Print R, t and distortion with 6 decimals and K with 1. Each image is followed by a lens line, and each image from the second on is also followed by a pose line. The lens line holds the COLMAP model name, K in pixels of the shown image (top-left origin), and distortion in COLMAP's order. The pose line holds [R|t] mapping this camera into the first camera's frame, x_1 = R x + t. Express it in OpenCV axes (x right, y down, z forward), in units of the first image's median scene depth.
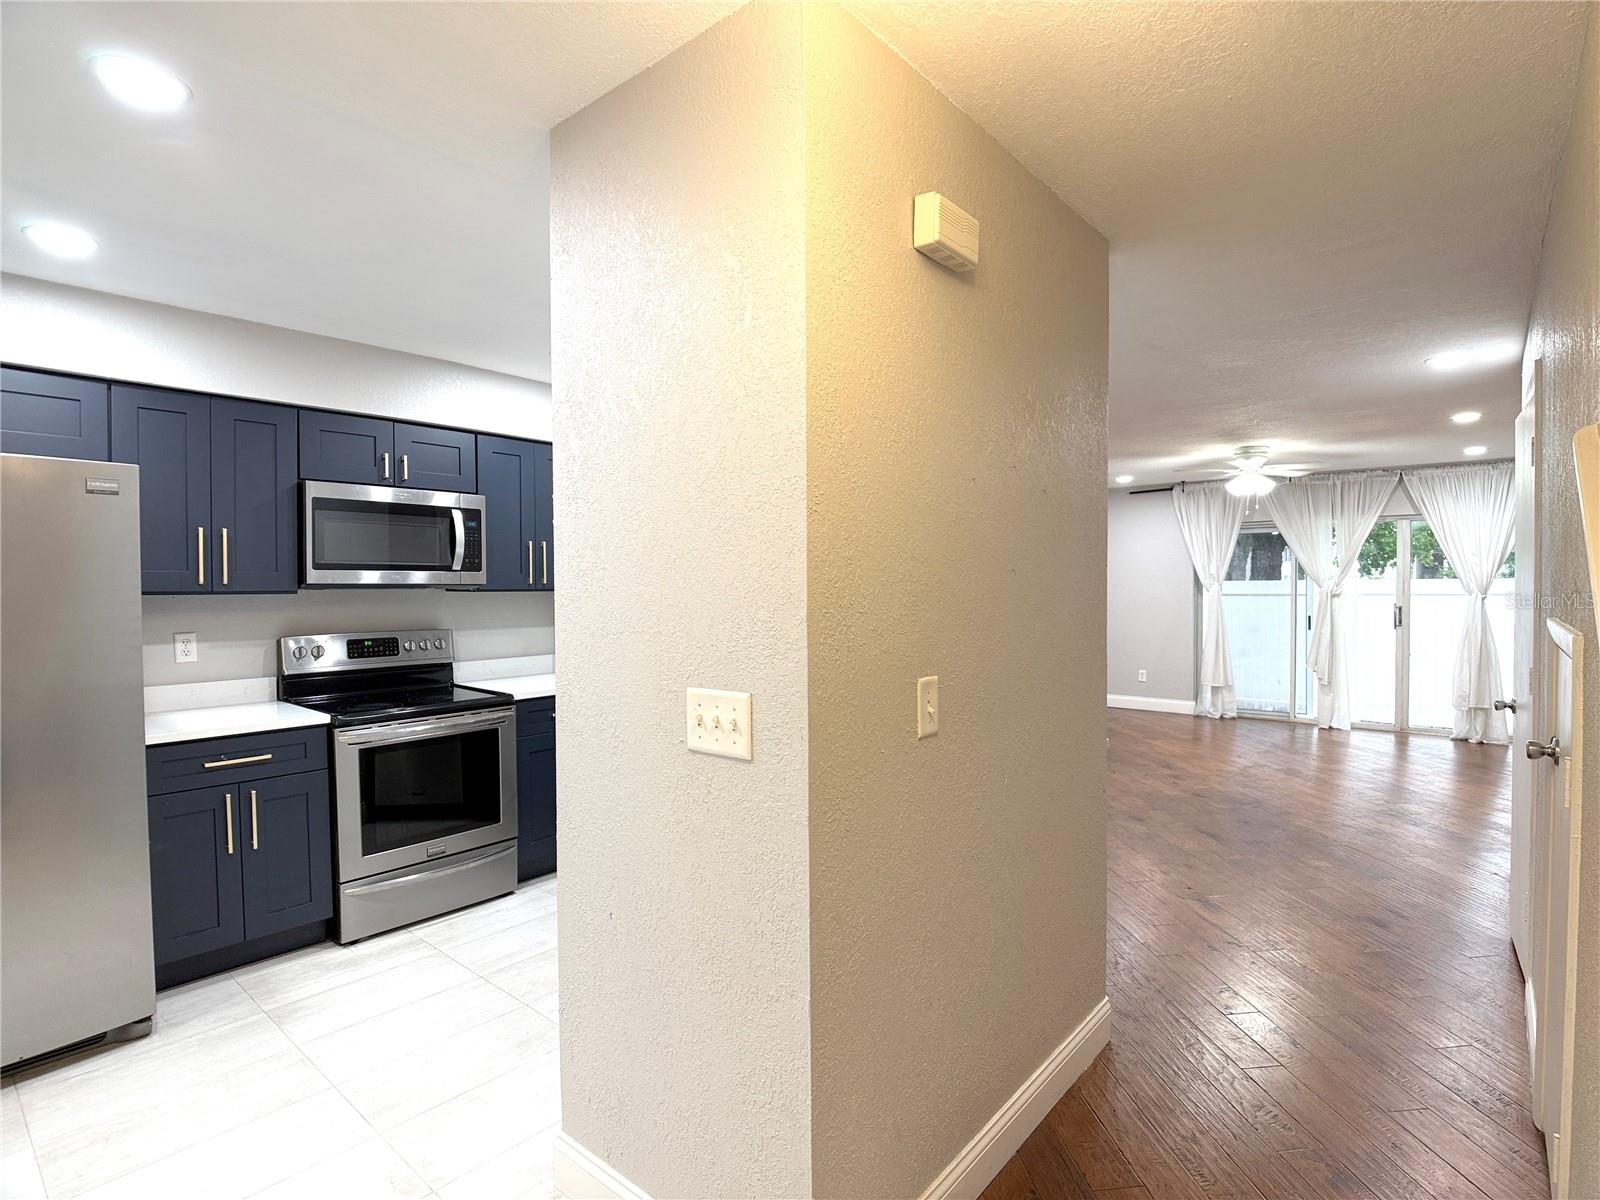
lens RADIAL K [[814.9, 0, 806.3], [0, 814.9, 601.9], [0, 0, 1]] dist [-0.006498, -0.018297]
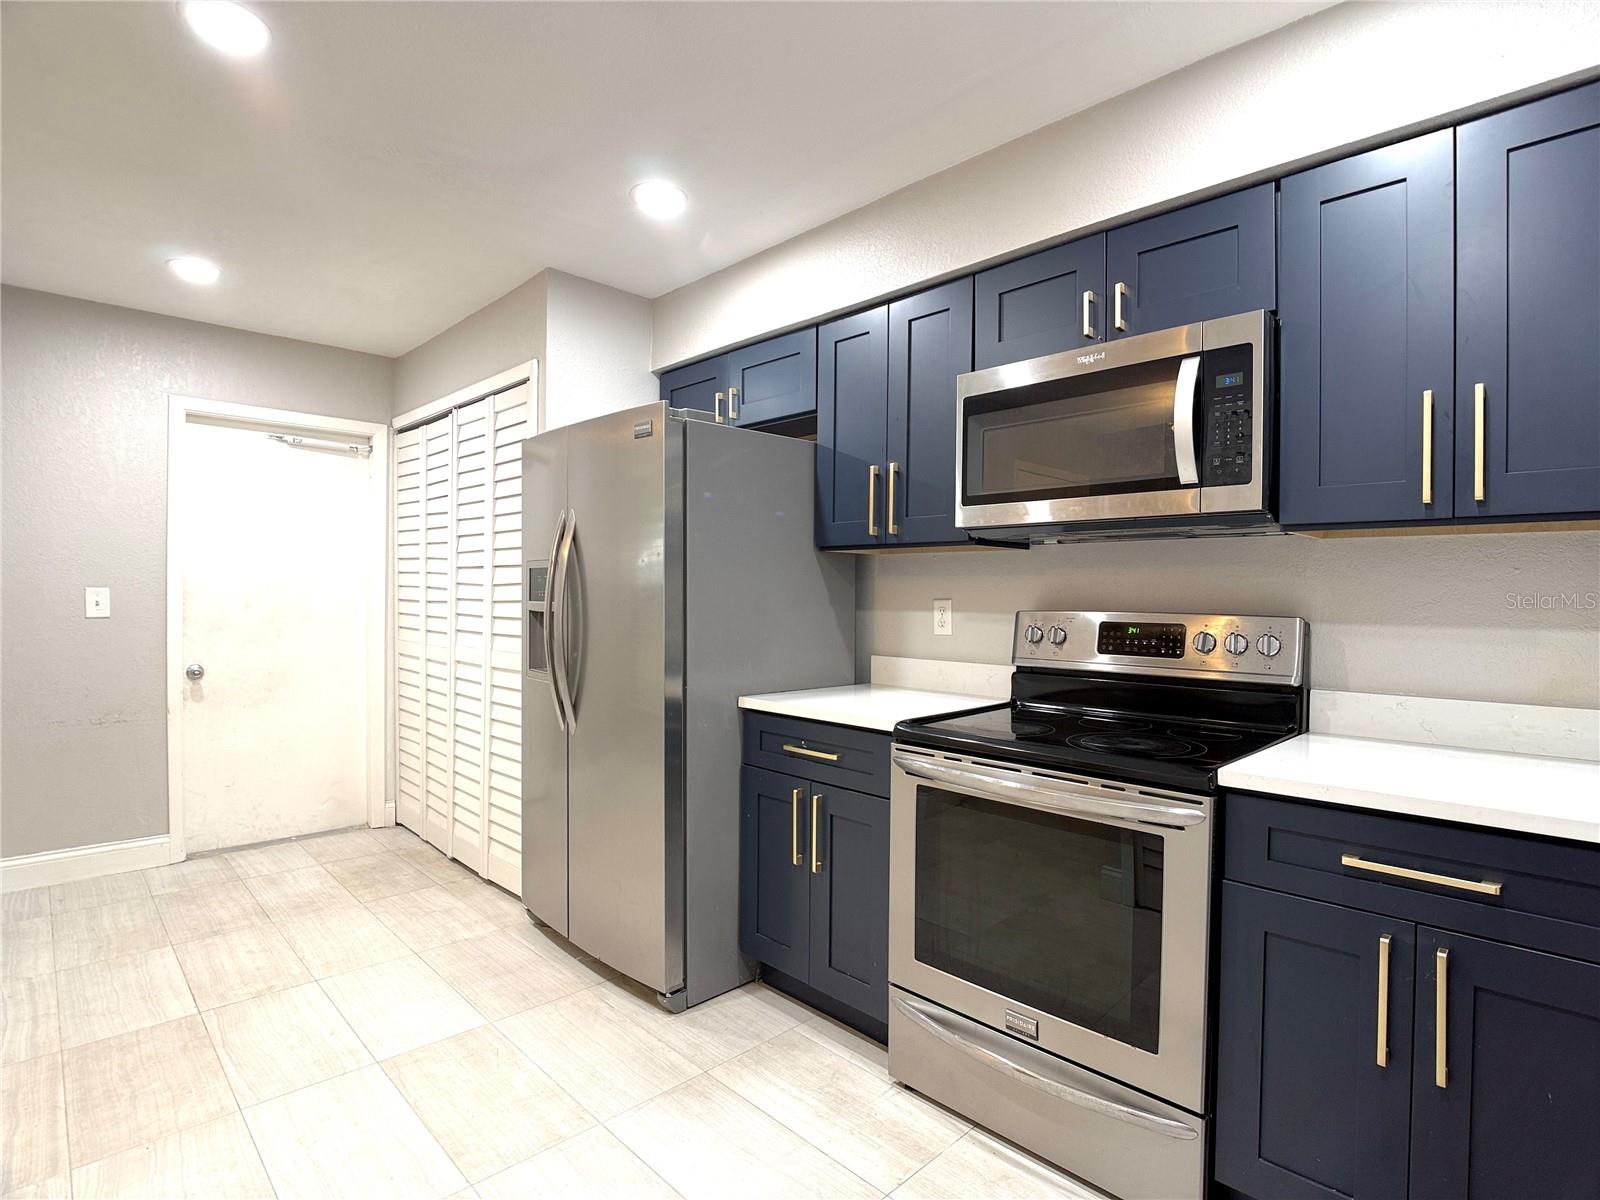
lens RADIAL K [[814.9, 0, 806.3], [0, 814.9, 601.9], [0, 0, 1]] dist [-0.006498, -0.018297]
pose [[-0.092501, 0.012966, -0.995628, 0.069337], [-0.030266, 0.999417, 0.015827, 0.029850], [0.995252, 0.031598, -0.092055, 0.869266]]
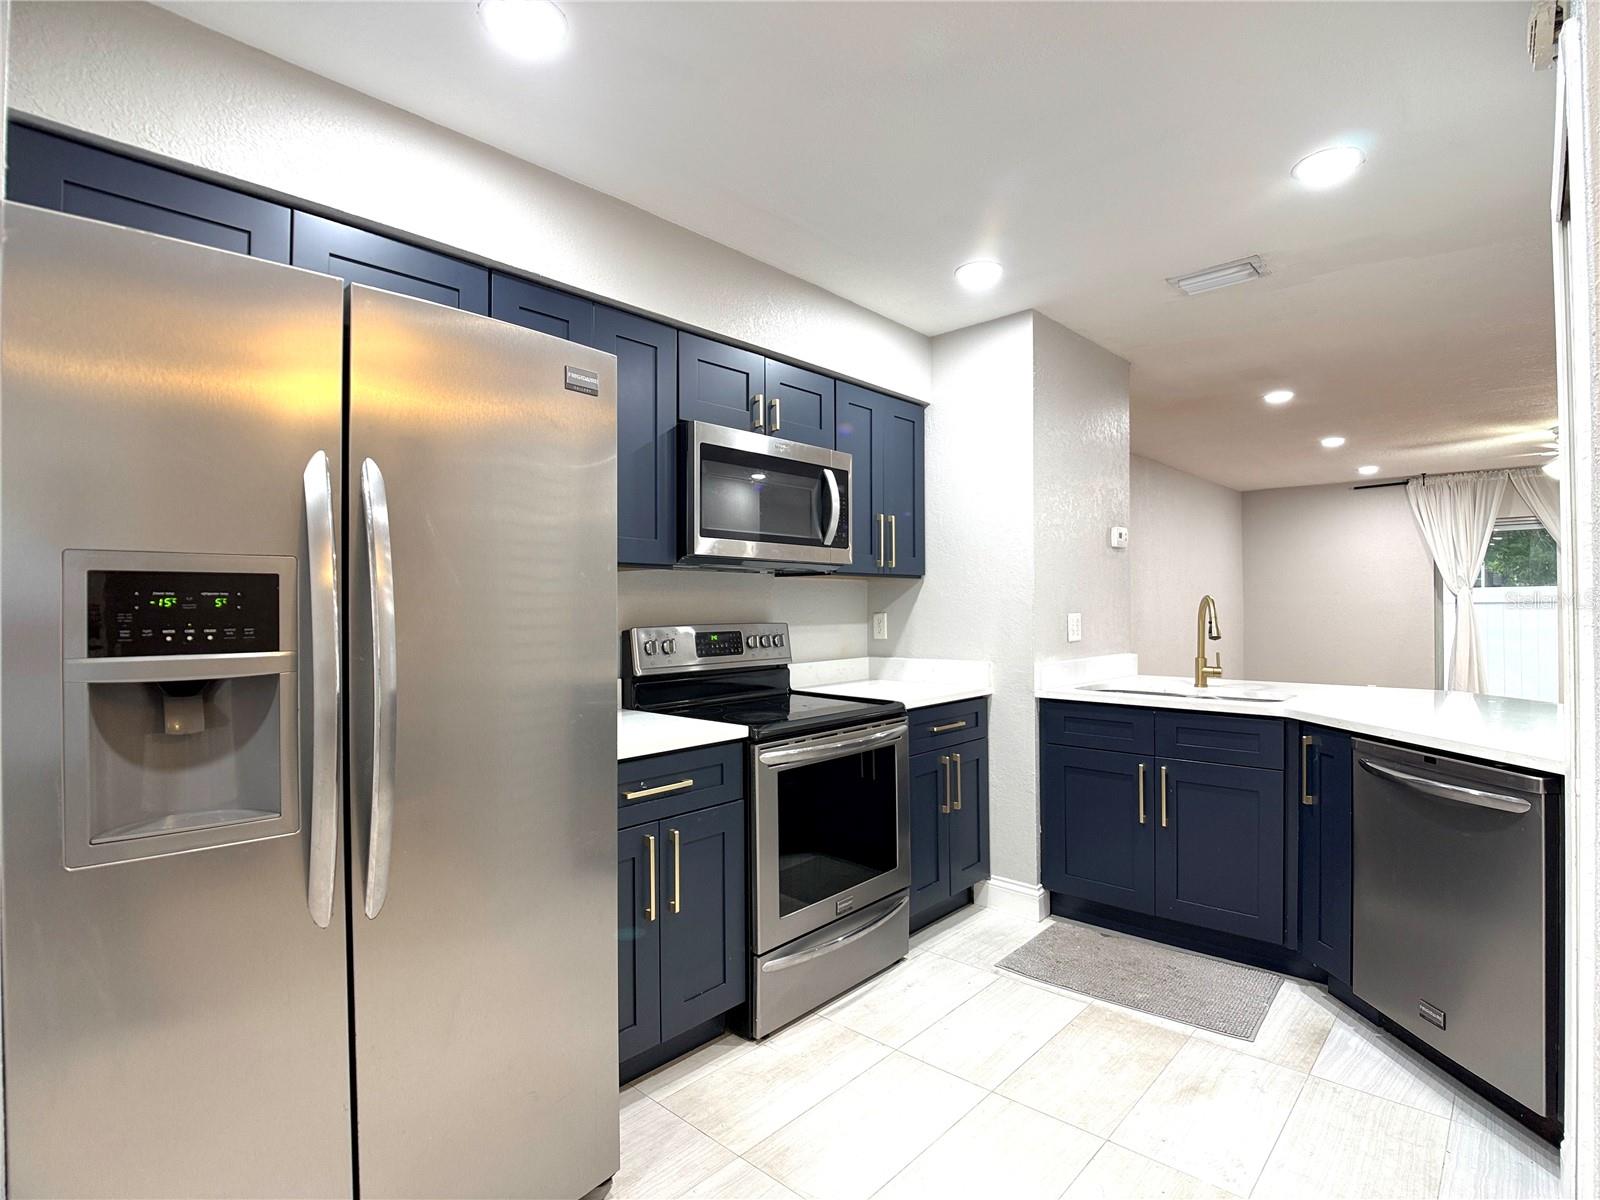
lens RADIAL K [[804.3, 0, 810.8], [0, 804.3, 603.0], [0, 0, 1]] dist [0.037207, -0.073215]
pose [[0.999269, -0.001817, -0.038193, -0.440272], [0.000882, 0.999700, -0.024487, 0.038370], [0.038226, 0.024435, 0.998970, 0.226051]]
